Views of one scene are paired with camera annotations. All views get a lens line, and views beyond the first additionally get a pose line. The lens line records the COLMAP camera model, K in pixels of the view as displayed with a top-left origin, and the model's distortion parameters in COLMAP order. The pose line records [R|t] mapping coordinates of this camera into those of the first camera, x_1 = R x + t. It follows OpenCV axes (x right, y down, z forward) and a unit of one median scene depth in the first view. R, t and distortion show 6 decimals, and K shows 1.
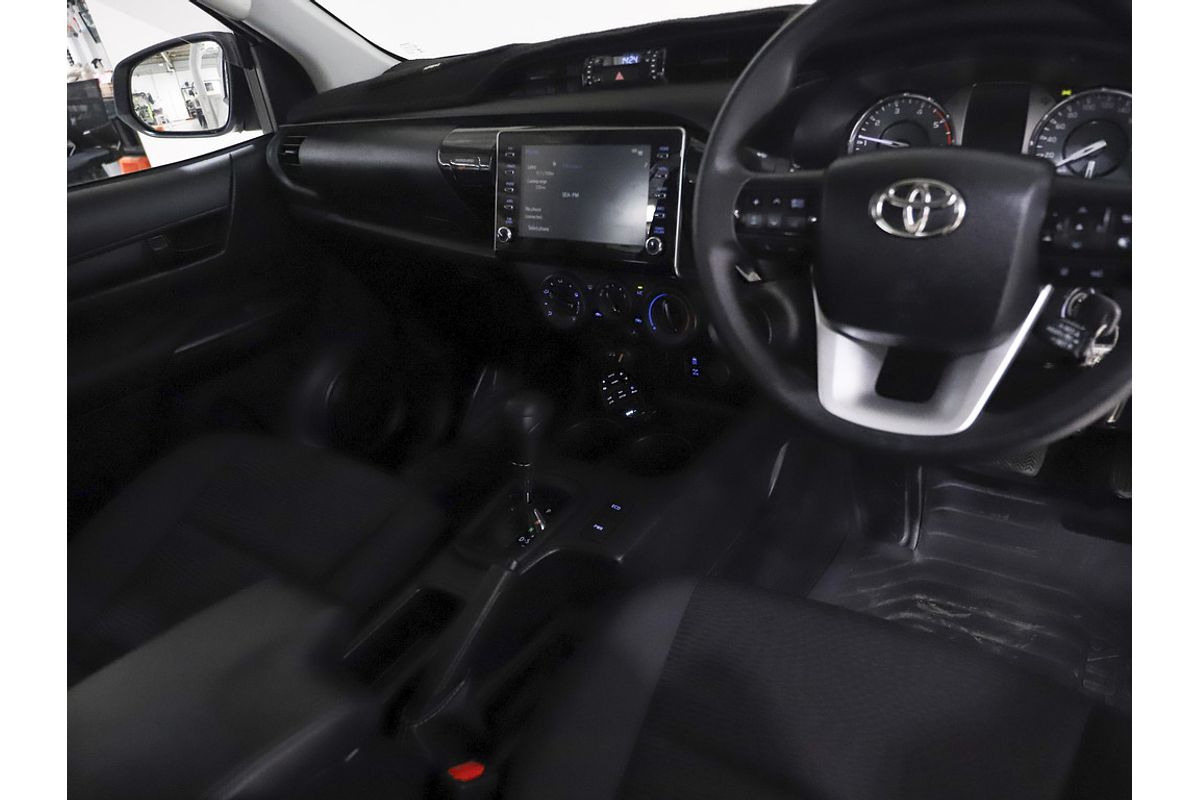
lens RADIAL K [[821.7, 0, 600.0], [0, 821.7, 400.0], [0, 0, 1]] dist [-0.131404, 0.111667]
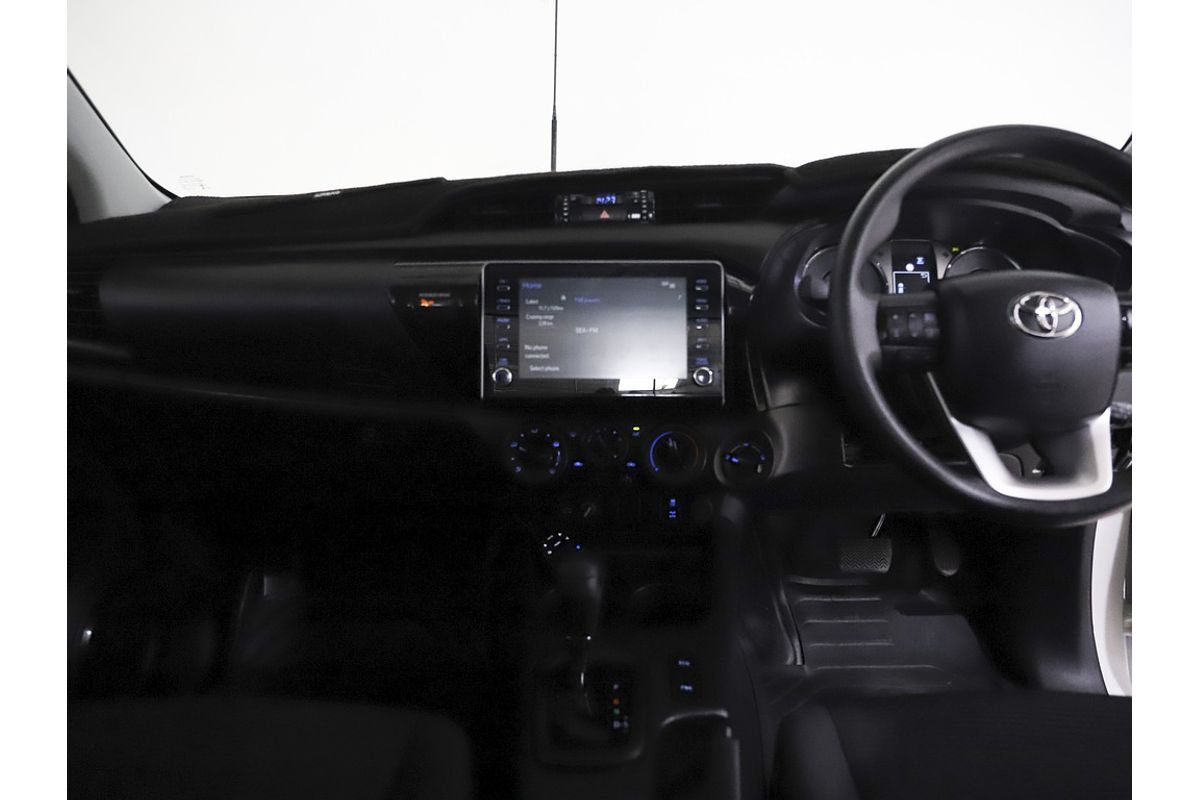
lens RADIAL K [[815.5, 0, 600.0], [0, 815.5, 400.0], [0, 0, 1]] dist [-0.087057, 0.000770]
pose [[0.823874, -0.035483, 0.565661, -0.534775], [0.170389, 0.967376, -0.187486, 0.000872], [-0.540554, 0.250848, 0.803042, 0.261133]]
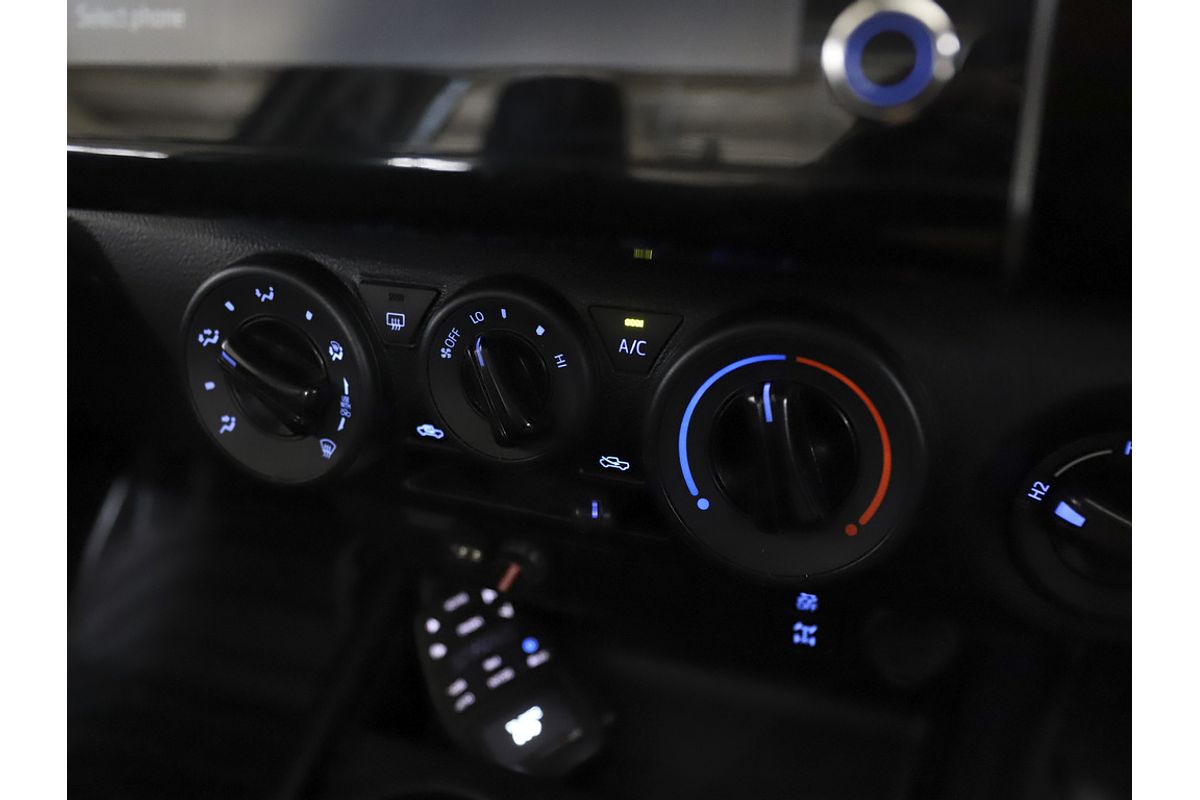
lens RADIAL K [[978.6, 0, 600.0], [0, 978.6, 400.0], [0, 0, 1]] dist [-0.064154, 0.001020]
pose [[0.968681, -0.025032, 0.247044, -0.026877], [0.034216, 0.998871, -0.032953, -0.110878], [-0.245940, 0.040374, 0.968444, 0.766373]]
